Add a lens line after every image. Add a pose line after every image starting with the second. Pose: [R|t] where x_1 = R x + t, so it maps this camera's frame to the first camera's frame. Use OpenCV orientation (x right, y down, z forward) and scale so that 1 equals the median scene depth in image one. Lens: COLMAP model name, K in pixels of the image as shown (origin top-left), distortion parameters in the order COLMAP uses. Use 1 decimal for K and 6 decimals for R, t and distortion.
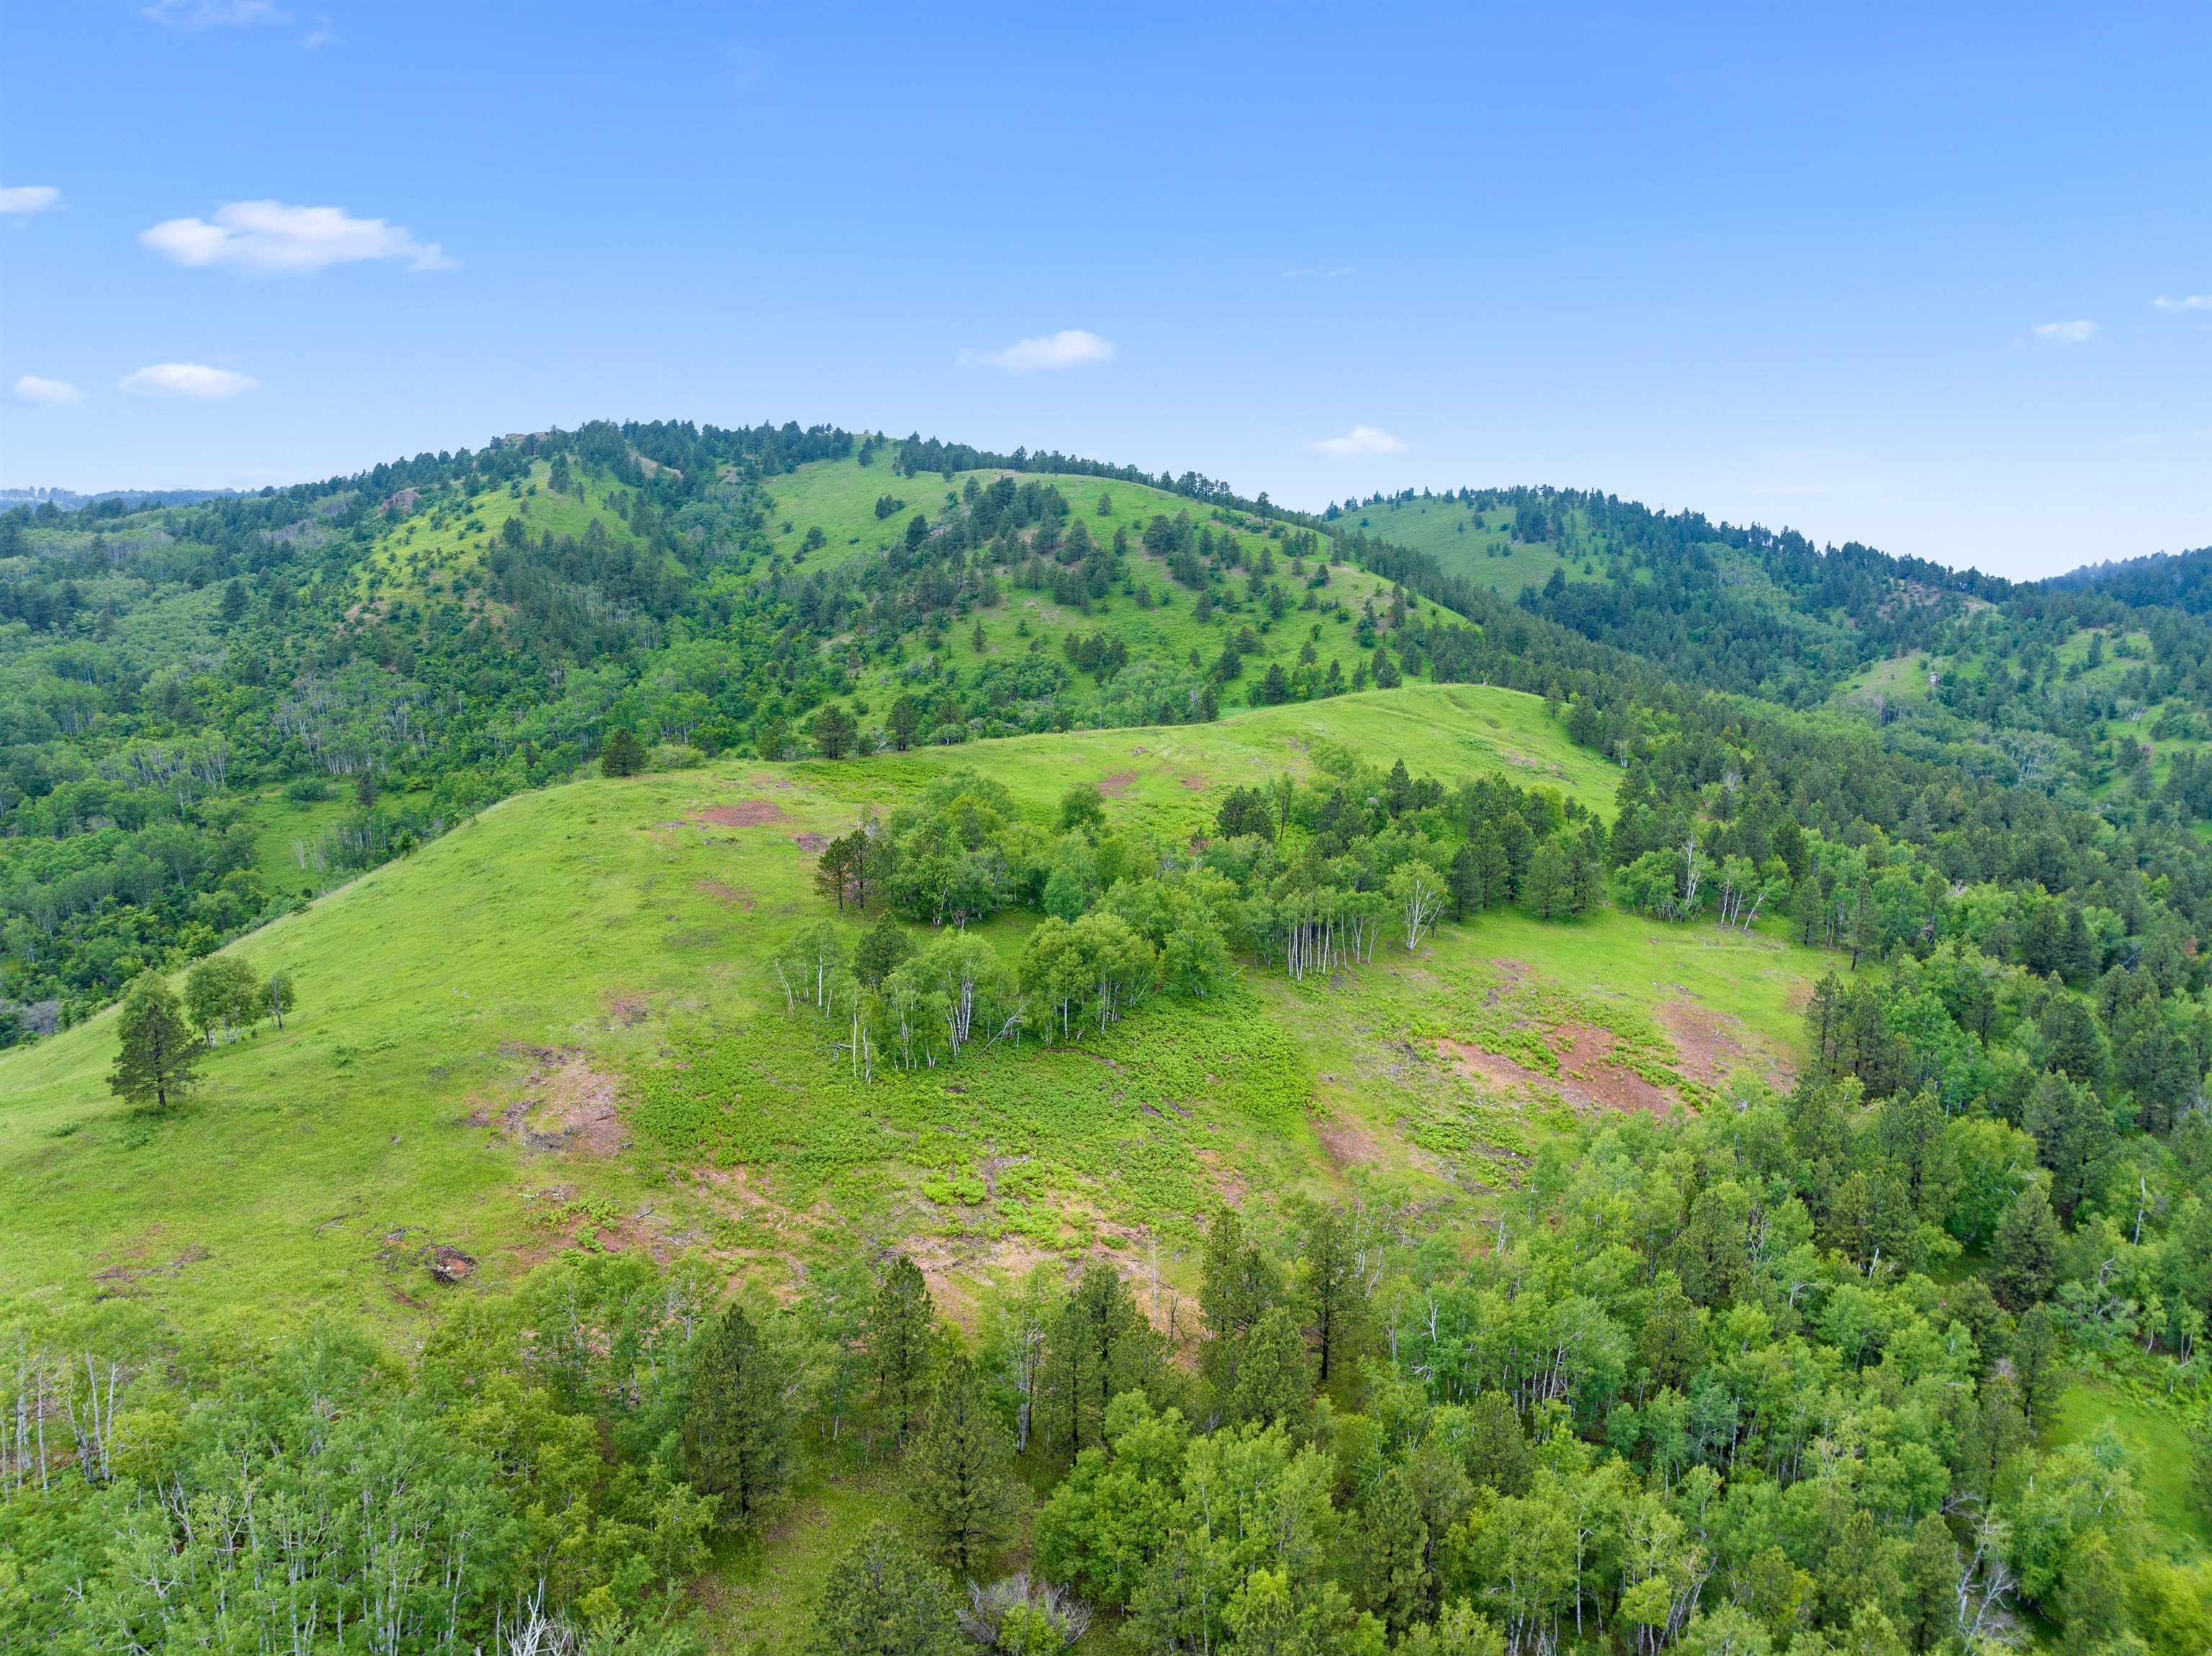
lens RADIAL K [[1551.1, 0, 1106.7], [0, 1551.1, 827.8], [0, 0, 1]] dist [-0.033799, -0.015651]
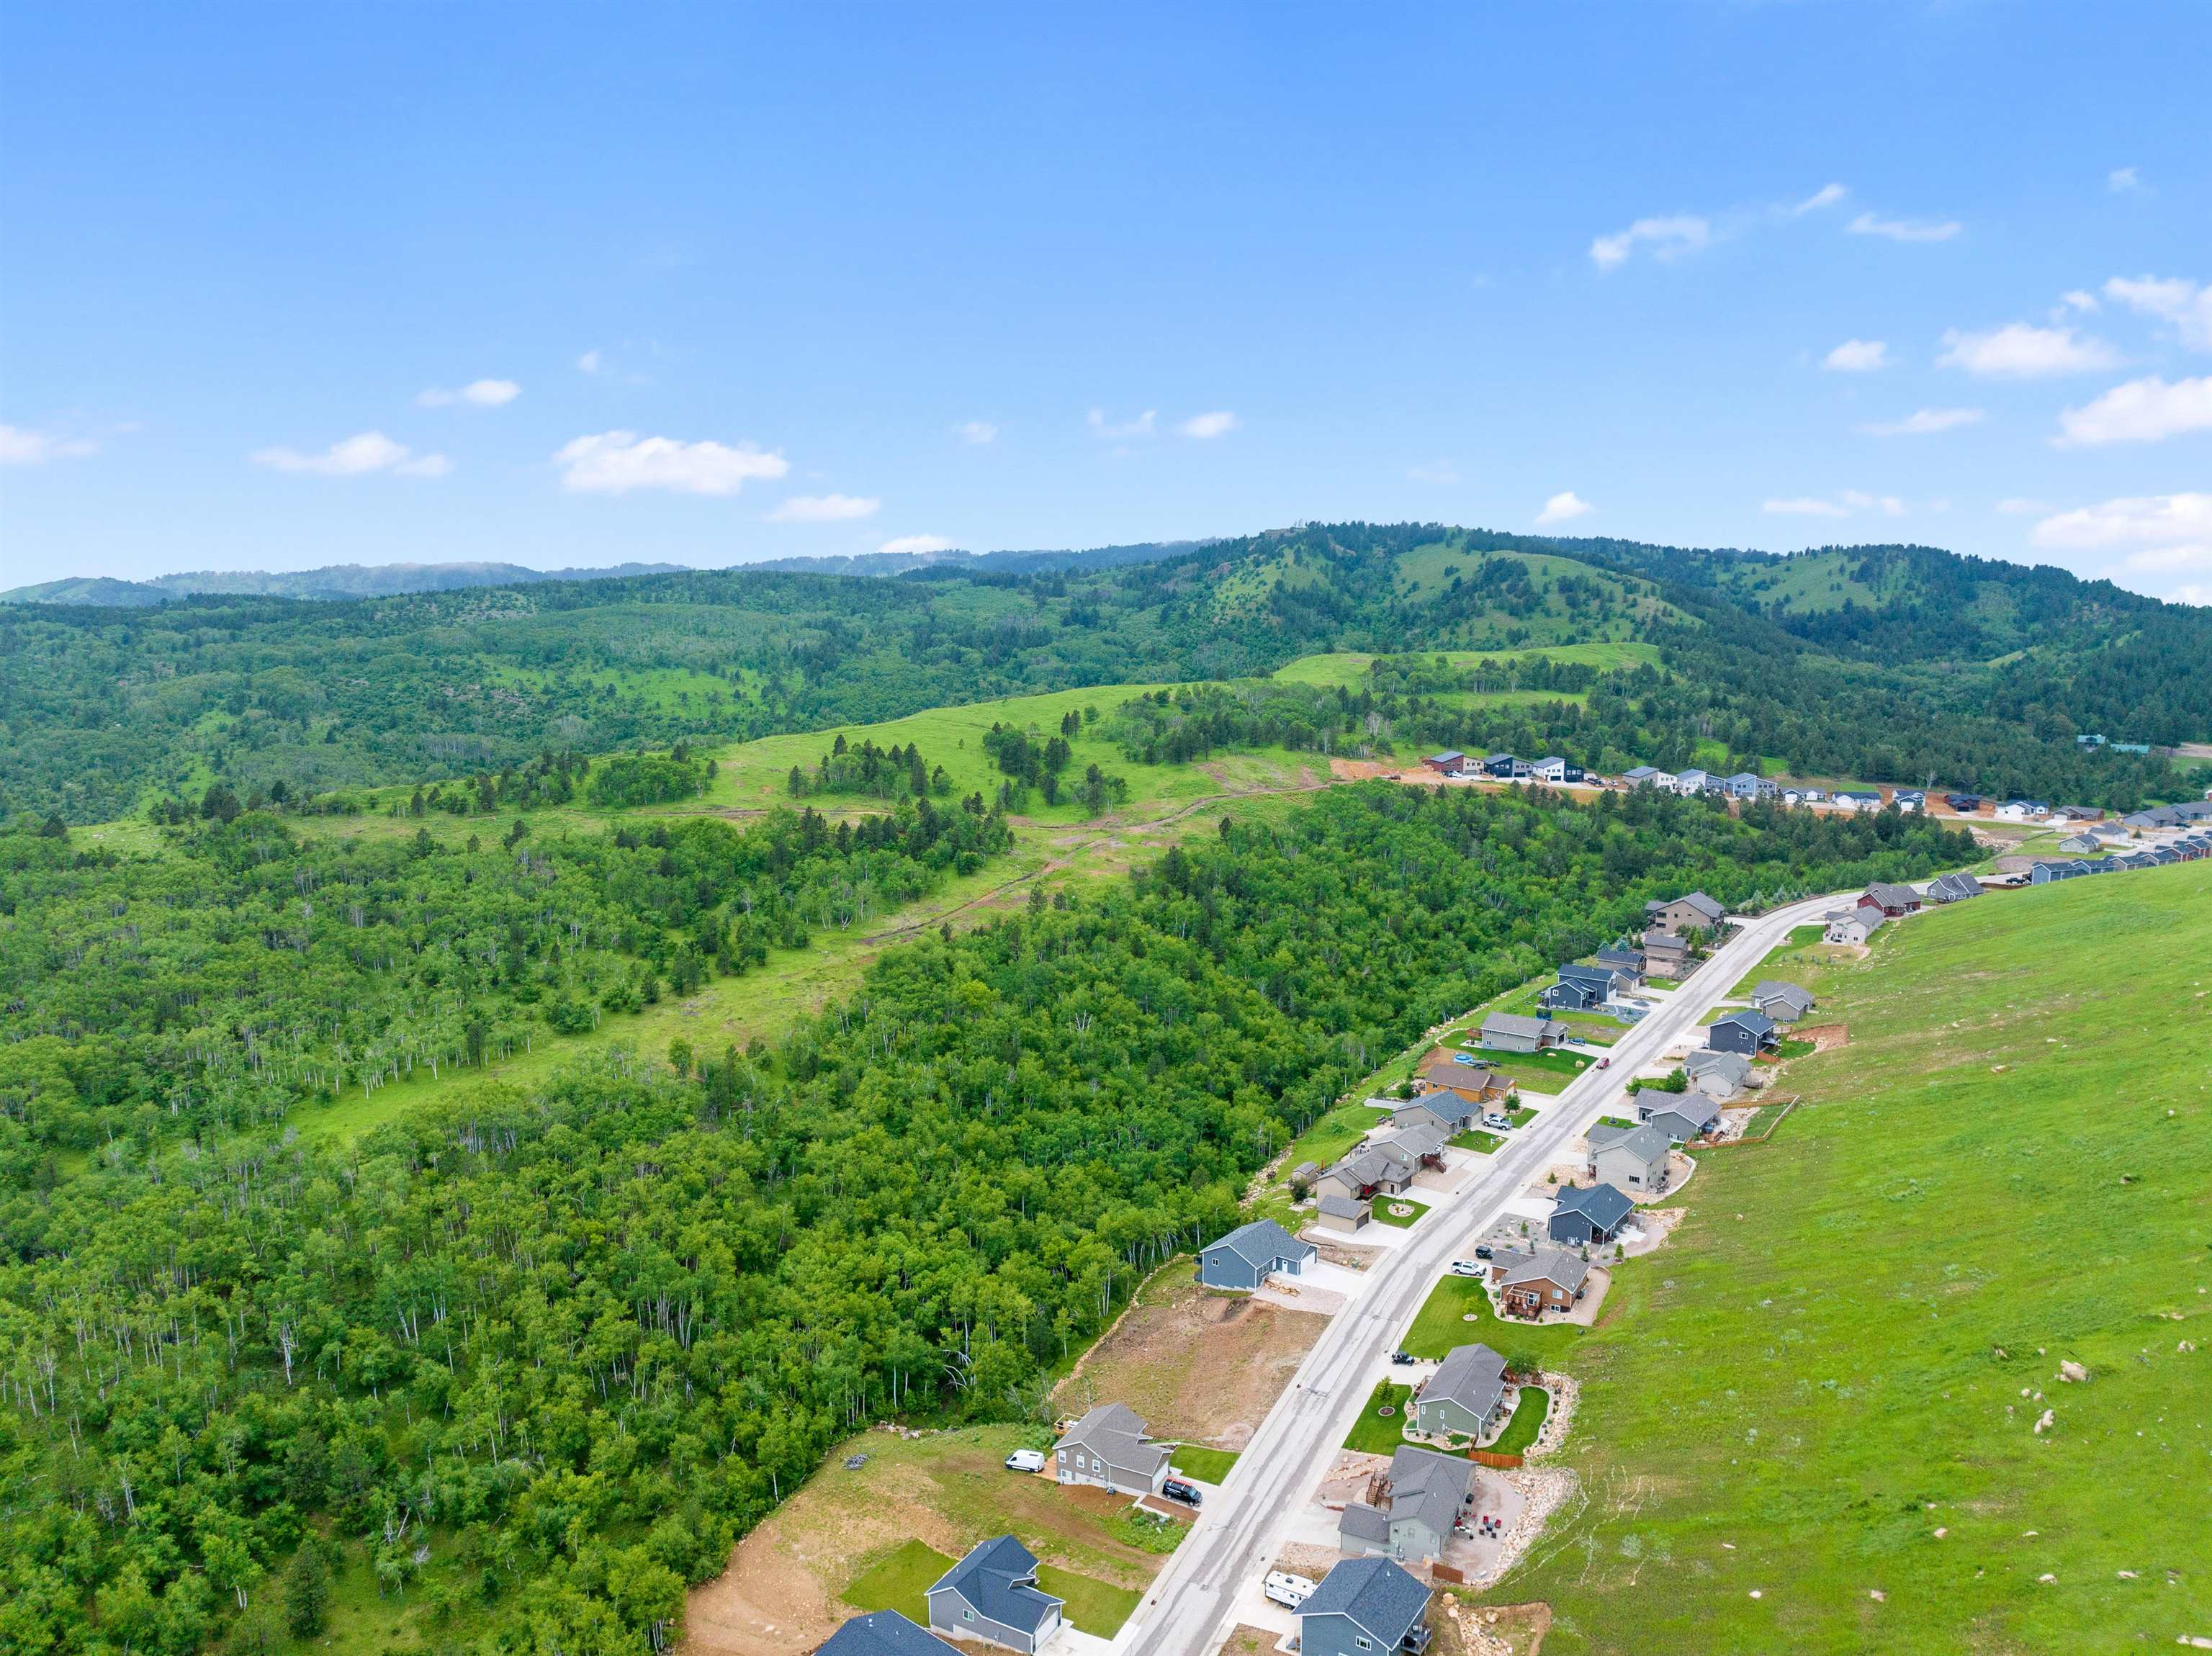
lens RADIAL K [[1551.1, 0, 1106.9], [0, 1551.1, 831.4], [0, 0, 1]] dist [-0.033799, -0.015651]
pose [[0.909577, 0.051717, -0.412305, 0.340934], [-0.058735, 0.998264, -0.004357, 0.193767], [0.411364, 0.028180, 0.911036, -1.166650]]
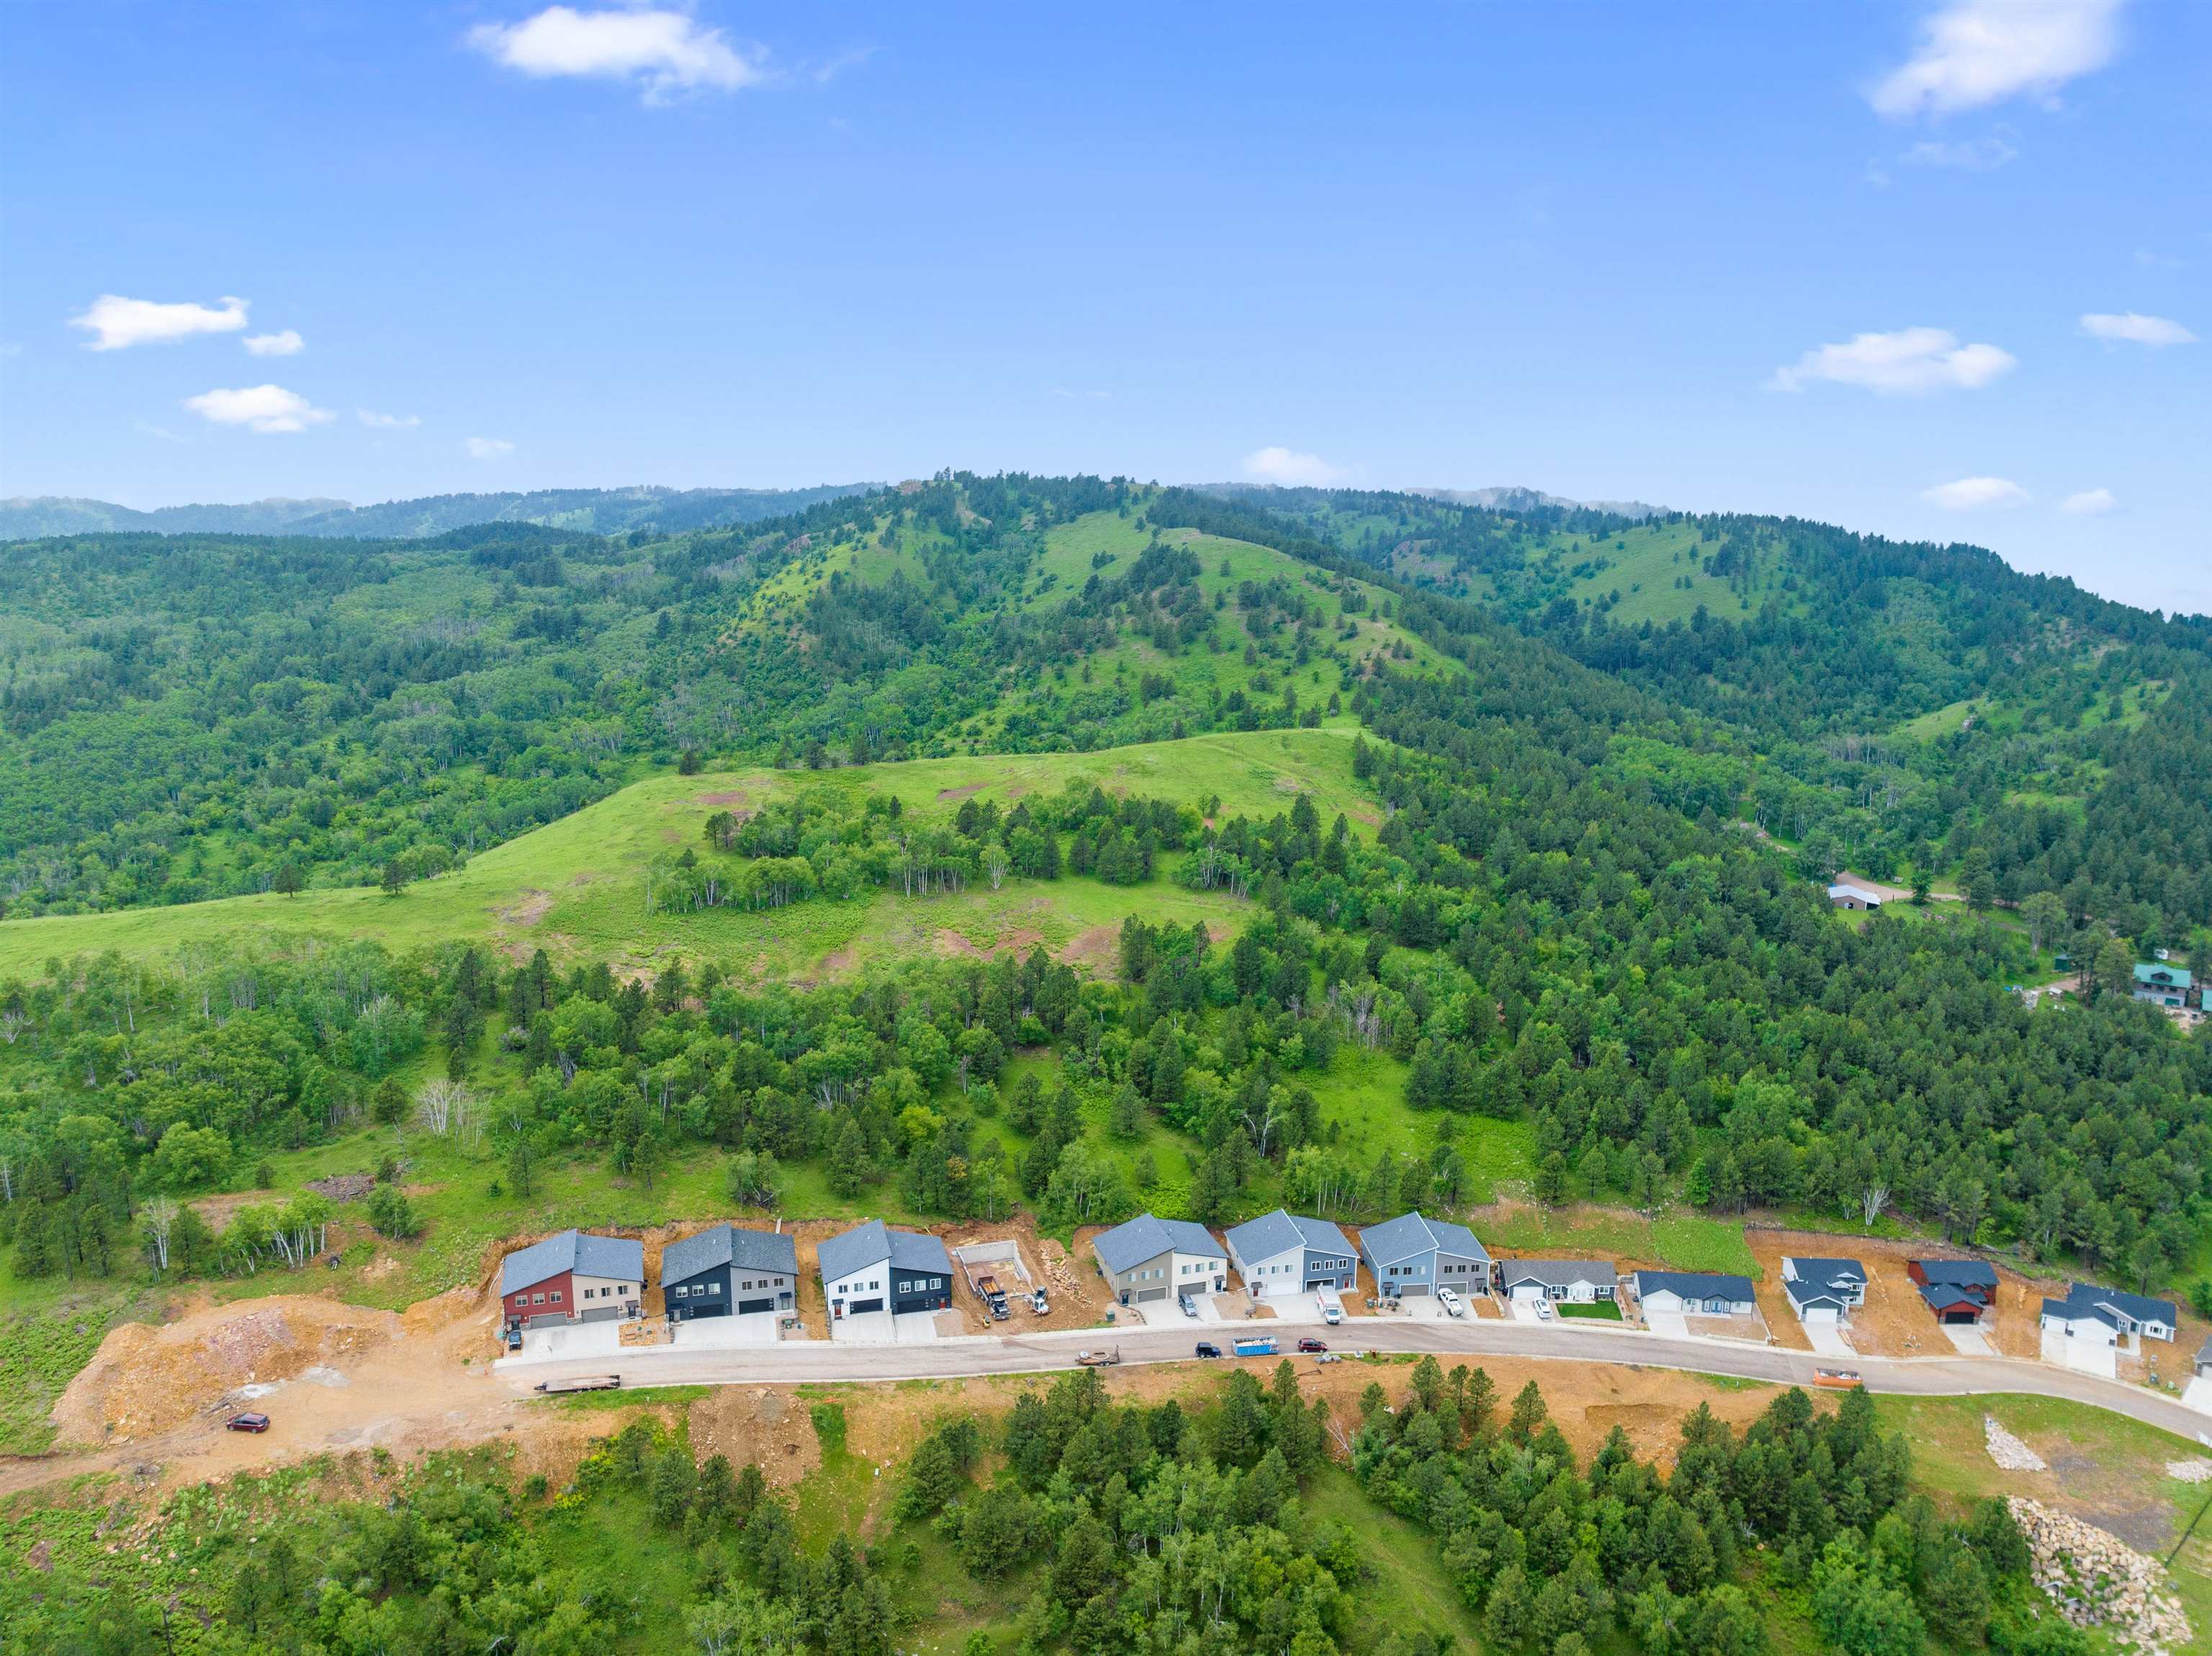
lens RADIAL K [[1551.1, 0, 1109.1], [0, 1551.1, 828.6], [0, 0, 1]] dist [-0.033799, -0.015651]
pose [[0.940236, 0.065727, -0.334121, 0.357766], [-0.056144, 0.997689, 0.038270, -0.029339], [0.335864, -0.017224, 0.941753, -0.289067]]
